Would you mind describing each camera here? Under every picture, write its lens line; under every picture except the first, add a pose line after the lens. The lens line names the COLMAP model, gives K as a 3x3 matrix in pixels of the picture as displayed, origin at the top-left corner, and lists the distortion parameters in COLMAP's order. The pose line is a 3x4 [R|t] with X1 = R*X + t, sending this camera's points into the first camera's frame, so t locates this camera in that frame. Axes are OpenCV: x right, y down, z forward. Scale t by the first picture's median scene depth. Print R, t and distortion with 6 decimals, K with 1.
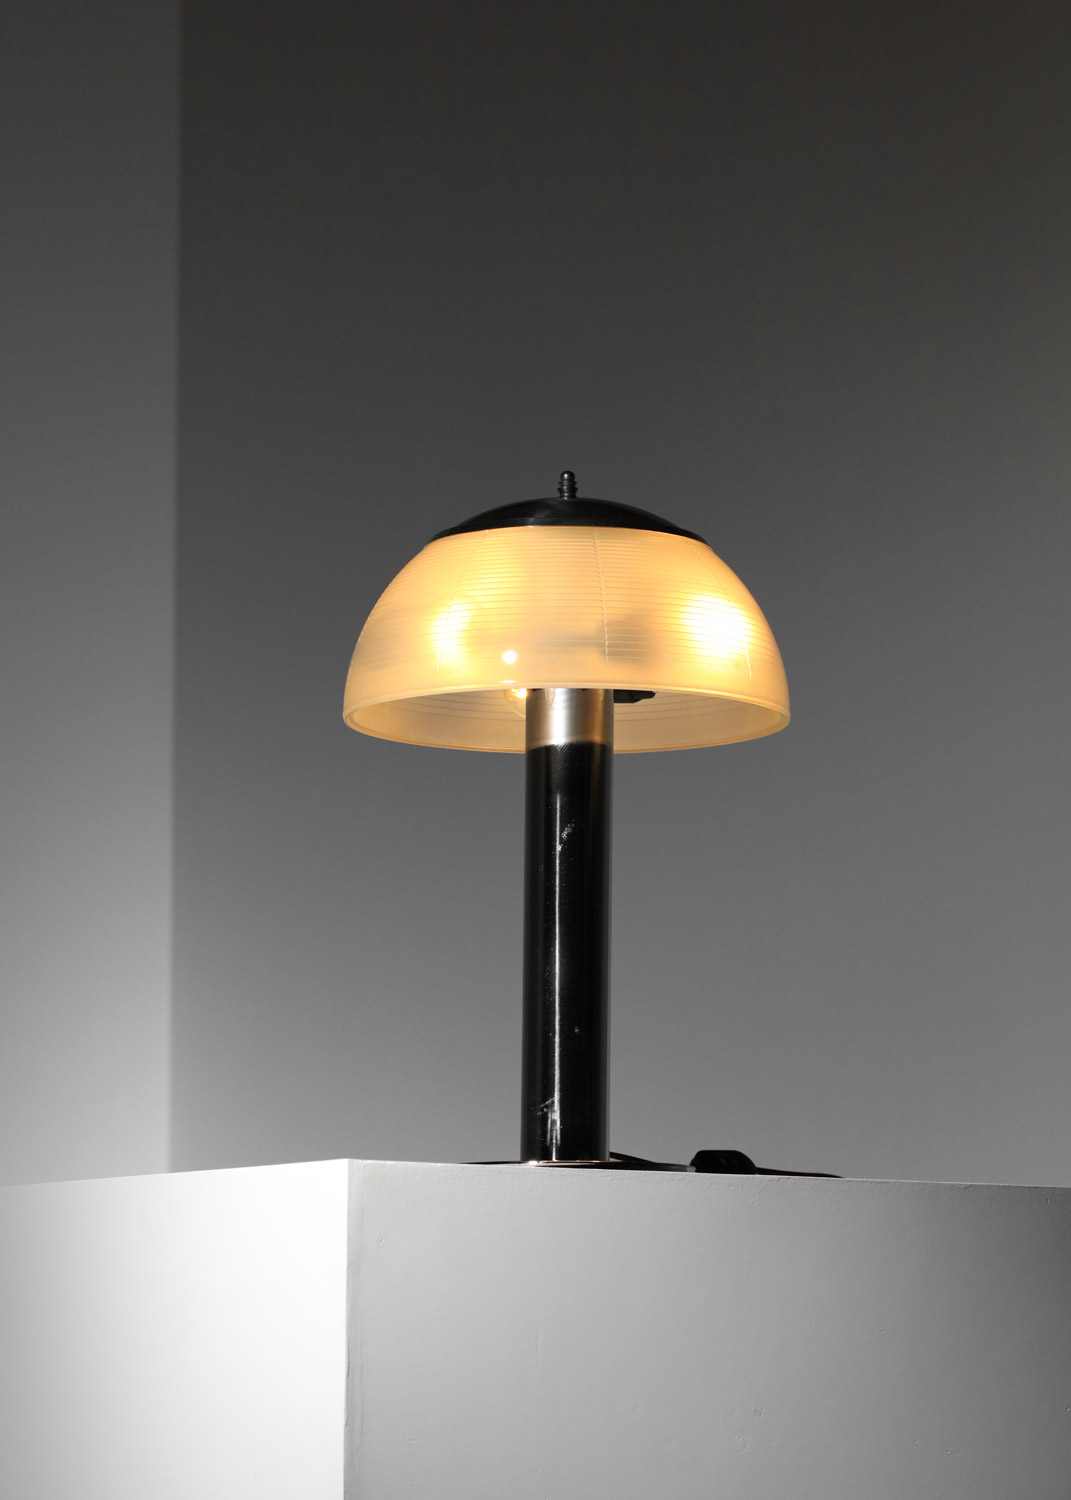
lens RADIAL K [[5605.3, 0, 535.5], [0, 5605.3, 750.0], [0, 0, 1]] dist [0.112534, 1.620934]
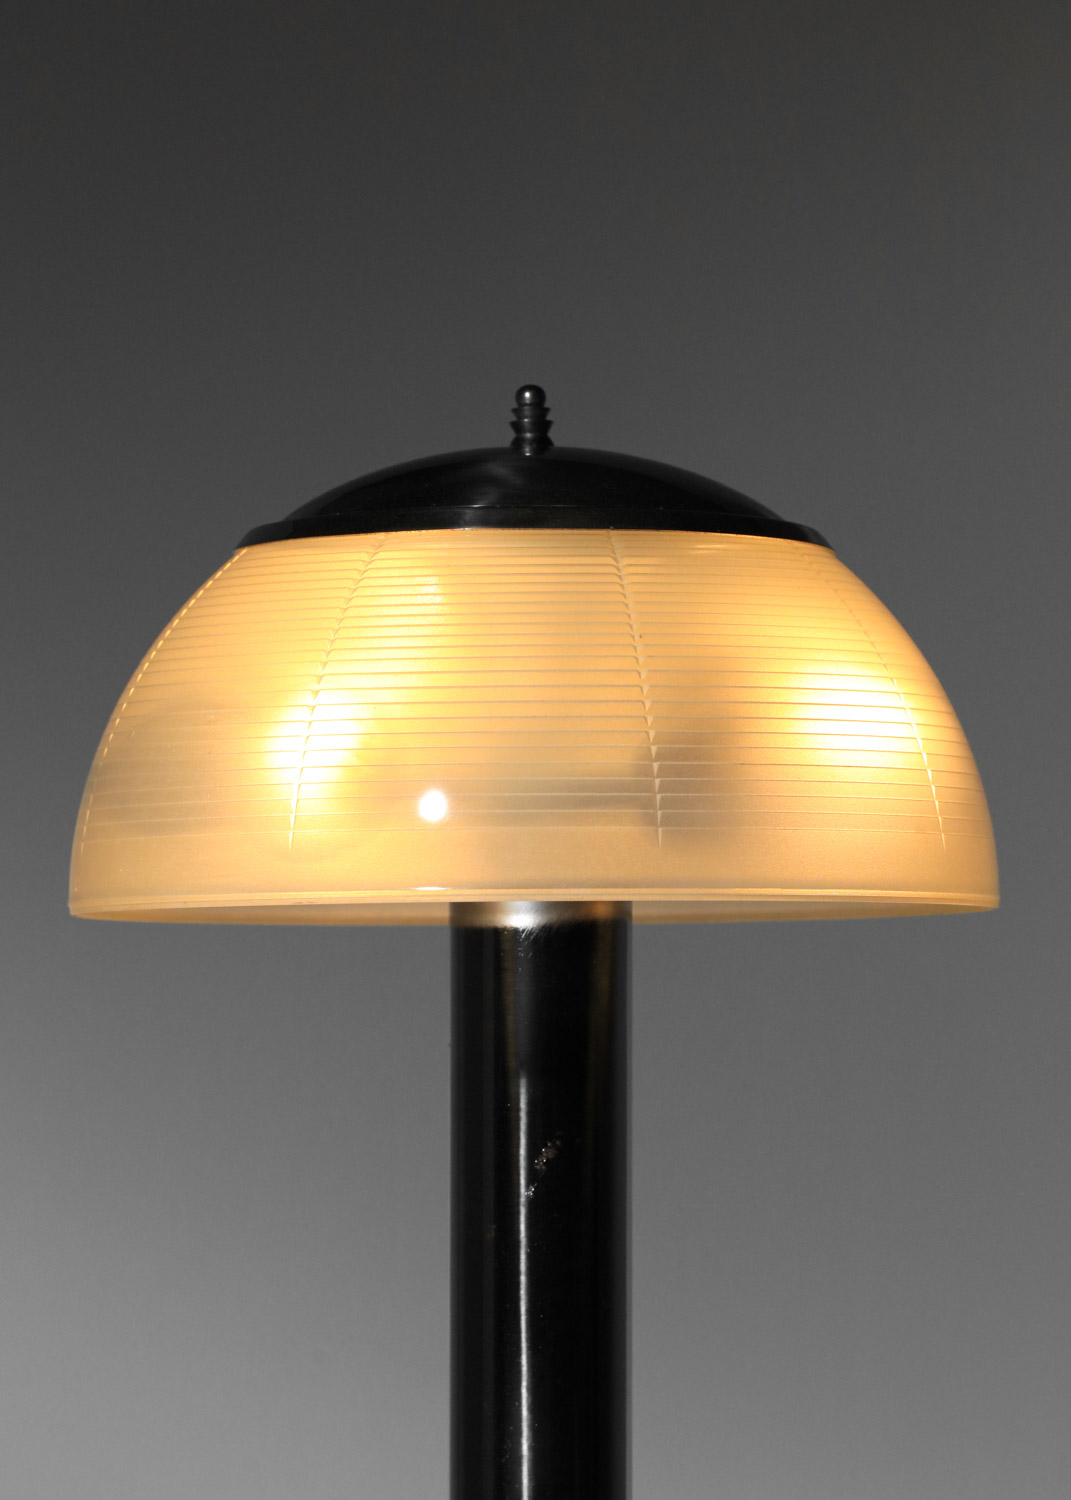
lens RADIAL K [[5605.3, 0, 535.5], [0, 5605.3, 750.0], [0, 0, 1]] dist [0.112534, 1.620934]
pose [[0.999837, -0.016232, 0.007952, 0.001888], [0.015925, 0.999176, 0.037321, -0.037058], [-0.008552, -0.037188, 0.999272, 0.529402]]
